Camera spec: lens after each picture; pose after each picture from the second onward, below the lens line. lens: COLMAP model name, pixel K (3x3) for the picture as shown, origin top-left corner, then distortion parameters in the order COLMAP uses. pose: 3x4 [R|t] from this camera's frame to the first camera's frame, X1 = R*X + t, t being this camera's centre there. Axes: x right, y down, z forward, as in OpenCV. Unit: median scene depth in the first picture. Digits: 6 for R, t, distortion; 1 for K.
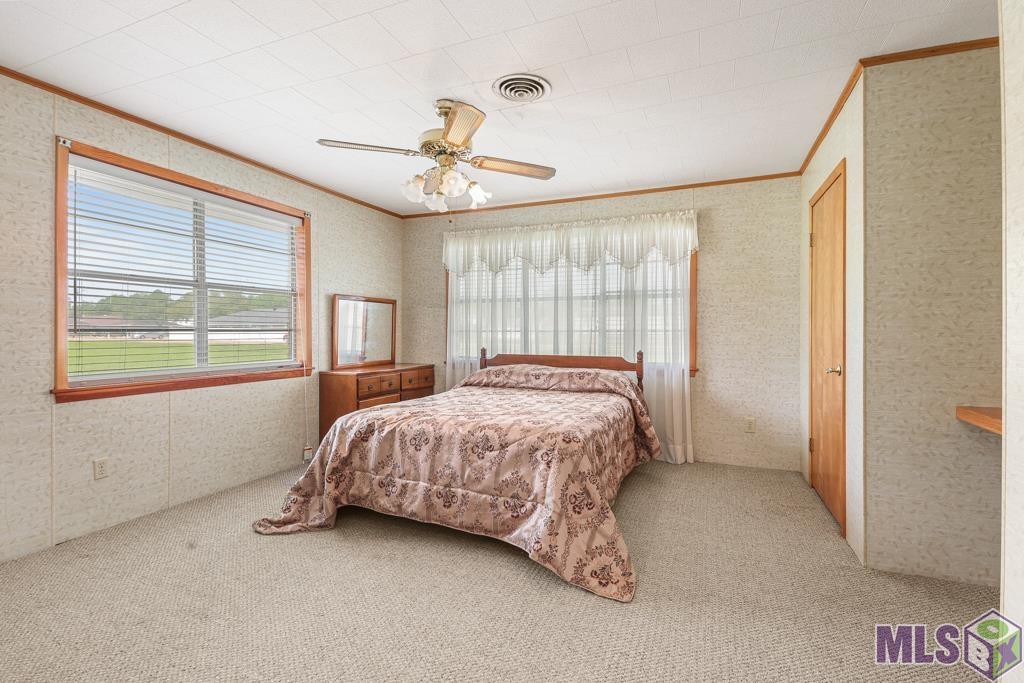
lens RADIAL K [[460.7, 0, 507.3], [0, 460.7, 336.3], [0, 0, 1]] dist [0.005674, -0.002160]
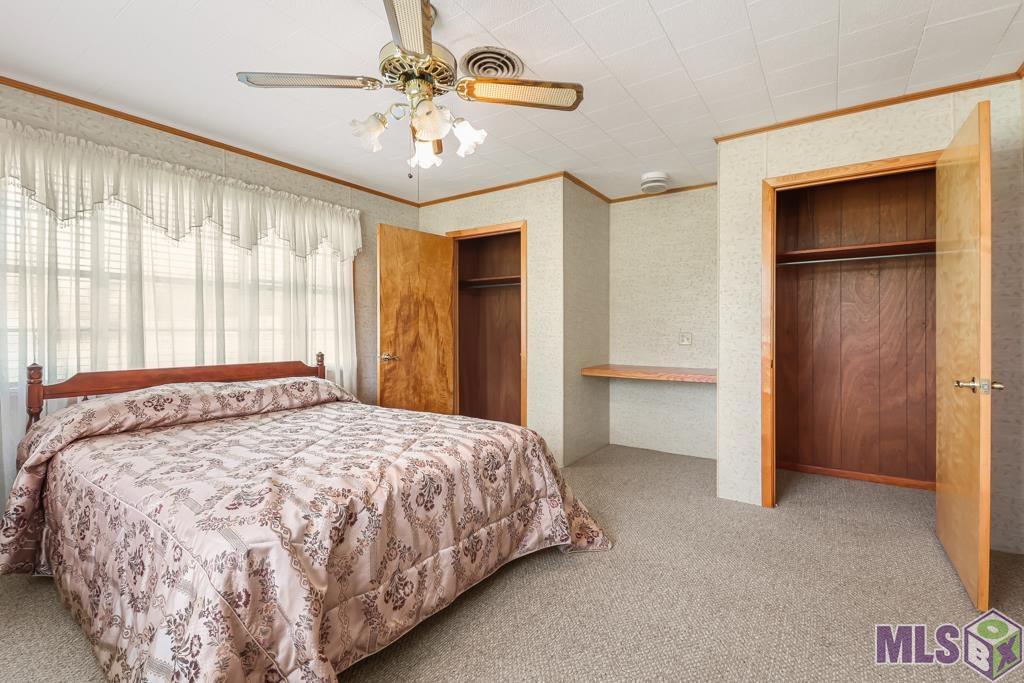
lens RADIAL K [[460.7, 0, 506.6], [0, 460.7, 334.4], [0, 0, 1]] dist [0.005674, -0.002160]
pose [[0.198075, -0.010178, 0.980134, -0.662714], [0.011516, 0.999901, 0.008056, -0.008034], [-0.980119, 0.009692, 0.198173, 0.605454]]
